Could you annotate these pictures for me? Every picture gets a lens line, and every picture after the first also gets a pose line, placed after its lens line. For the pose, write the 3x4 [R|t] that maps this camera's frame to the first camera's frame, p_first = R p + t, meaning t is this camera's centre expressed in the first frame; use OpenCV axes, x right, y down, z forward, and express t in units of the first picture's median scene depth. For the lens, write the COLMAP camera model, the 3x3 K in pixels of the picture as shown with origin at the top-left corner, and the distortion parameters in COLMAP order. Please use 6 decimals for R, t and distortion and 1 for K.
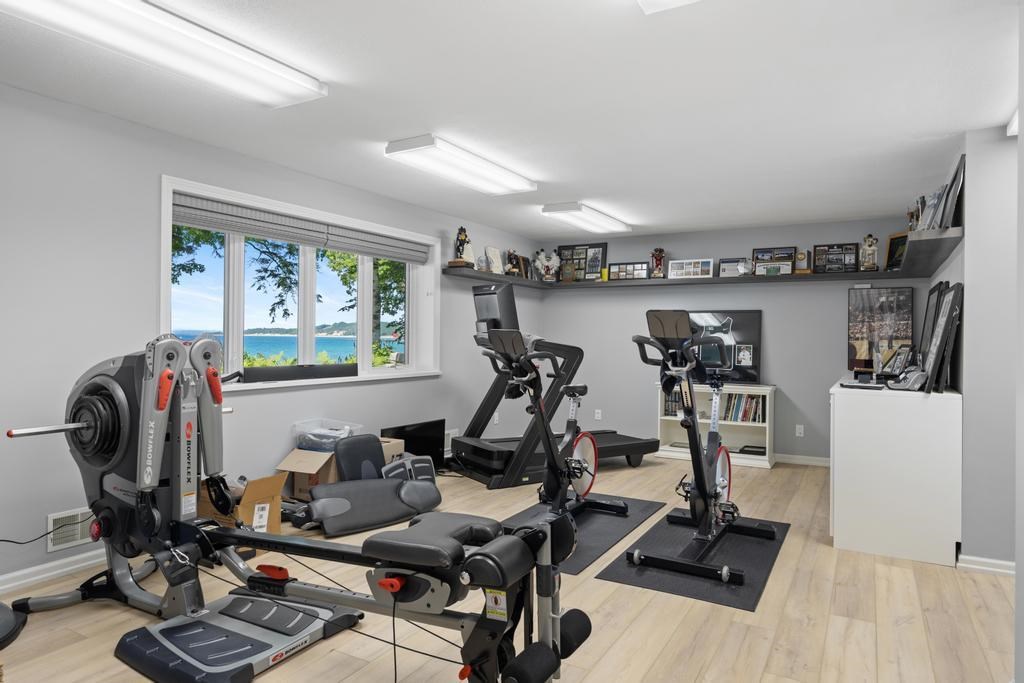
lens RADIAL K [[613.7, 0, 515.5], [0, 613.7, 336.1], [0, 0, 1]] dist [0.009142, 0.000677]
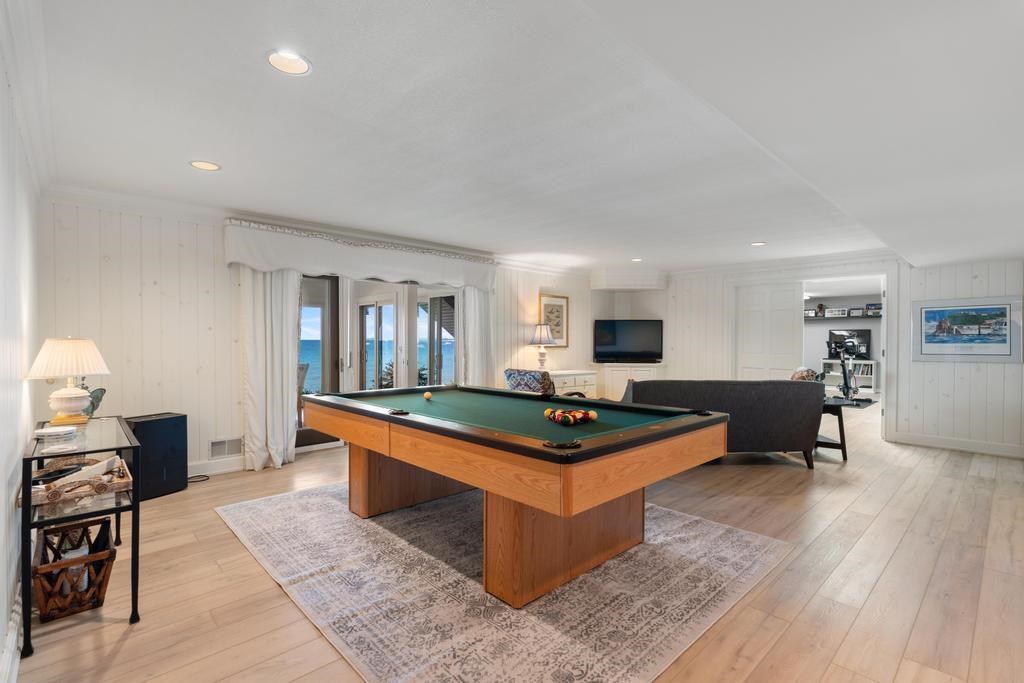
lens RADIAL K [[470.5, 0, 507.5], [0, 470.5, 340.1], [0, 0, 1]] dist [-0.000647, 0.000240]
pose [[0.956493, -0.001199, -0.291752, -0.425361], [0.001857, 0.999996, 0.001979, -0.007343], [0.291749, -0.002434, 0.956492, -1.184724]]
